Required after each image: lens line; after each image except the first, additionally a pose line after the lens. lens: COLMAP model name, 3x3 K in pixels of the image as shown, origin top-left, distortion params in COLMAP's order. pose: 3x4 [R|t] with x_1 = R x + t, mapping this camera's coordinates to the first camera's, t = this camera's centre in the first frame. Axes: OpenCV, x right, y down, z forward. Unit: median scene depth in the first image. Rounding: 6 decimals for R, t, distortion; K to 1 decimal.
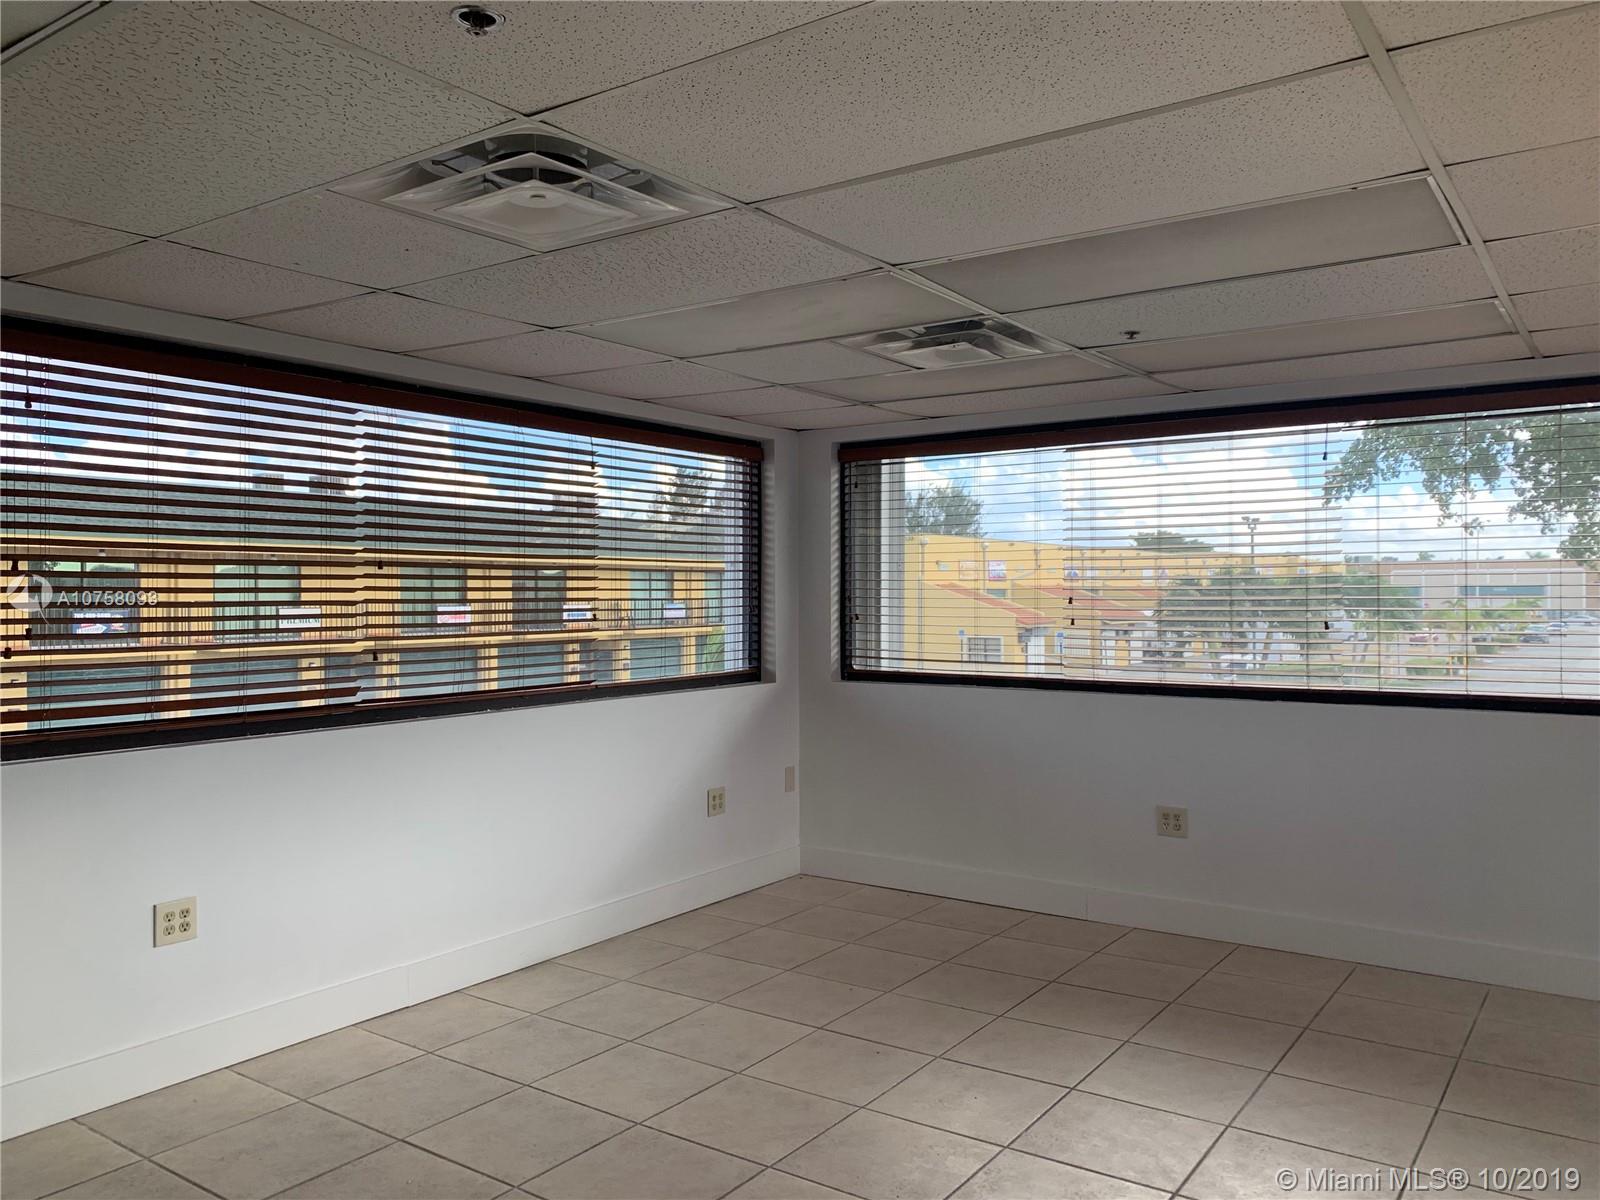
lens RADIAL K [[1210.0, 0, 800.0], [0, 1210.0, 600.0], [0, 0, 1]] dist [0.035389, -0.046272]
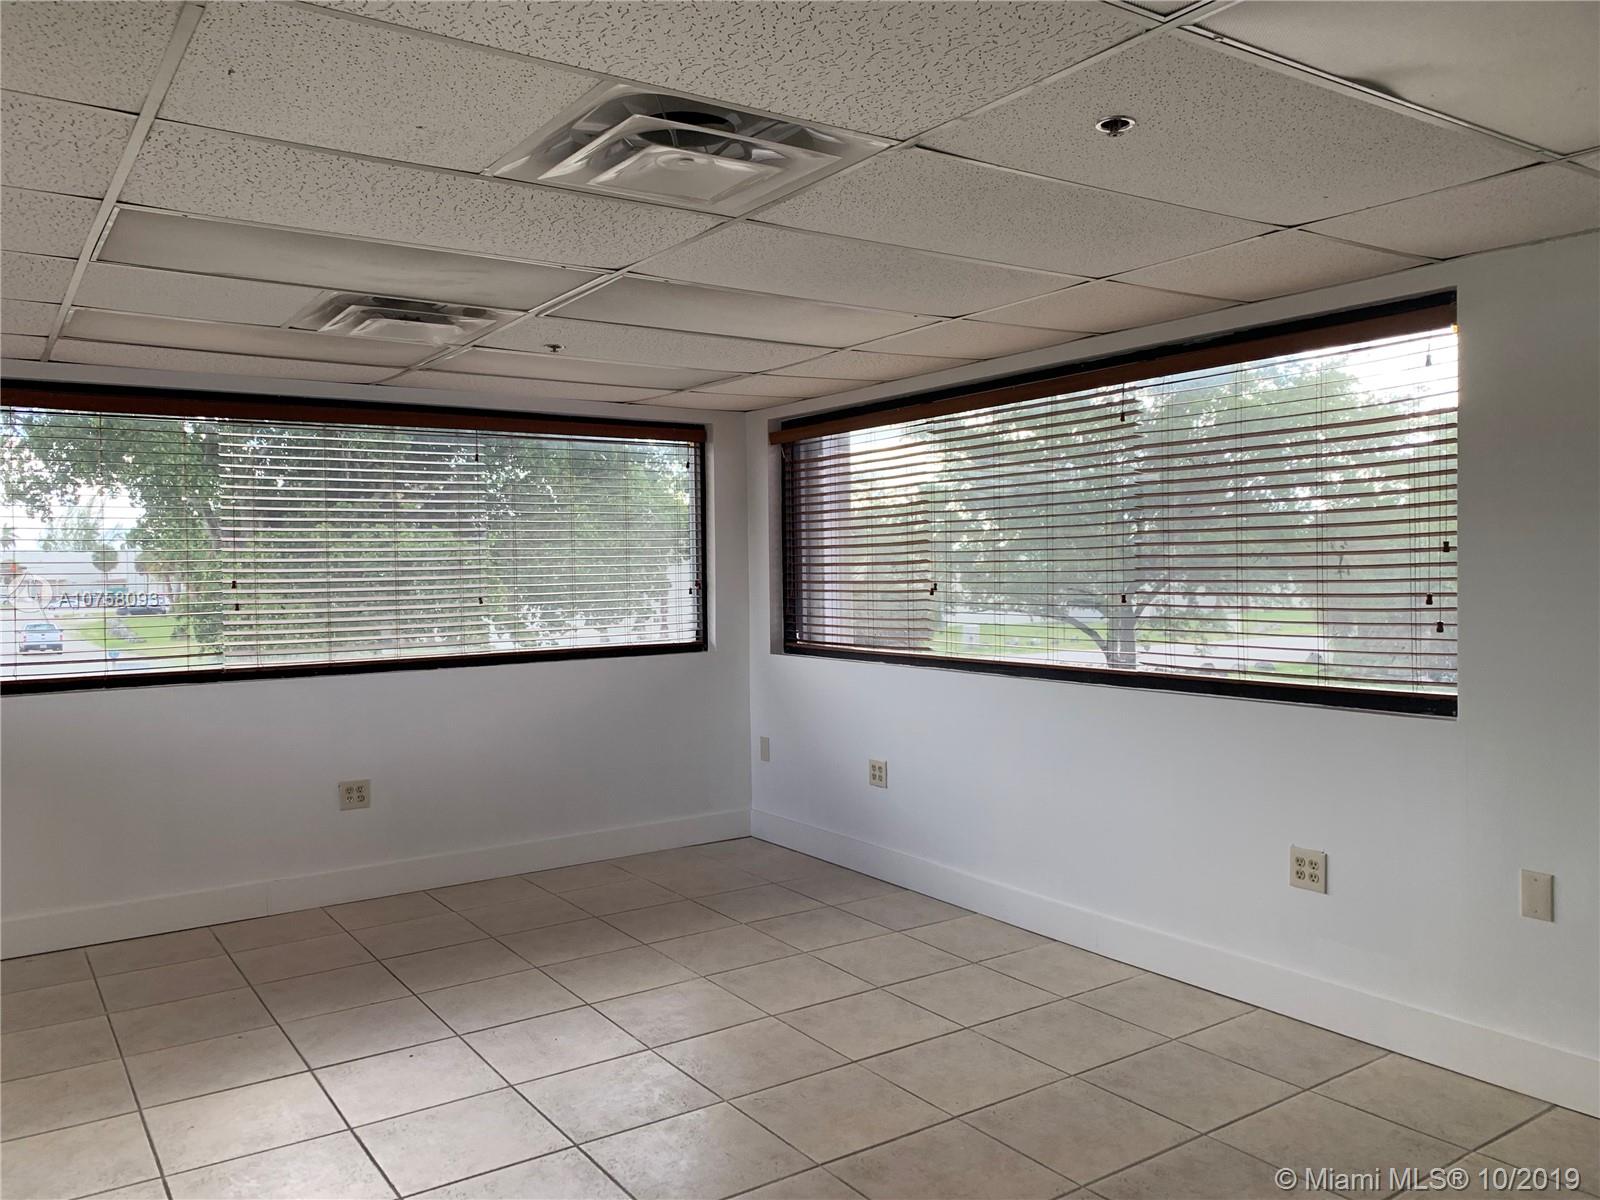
lens RADIAL K [[1194.0, 0, 800.0], [0, 1194.0, 600.0], [0, 0, 1]] dist [0.039174, -0.041660]
pose [[0.353561, -0.027192, 0.935016, -0.555140], [0.018273, 0.999587, 0.022160, -0.000665], [-0.935233, 0.009250, 0.353912, 0.295014]]
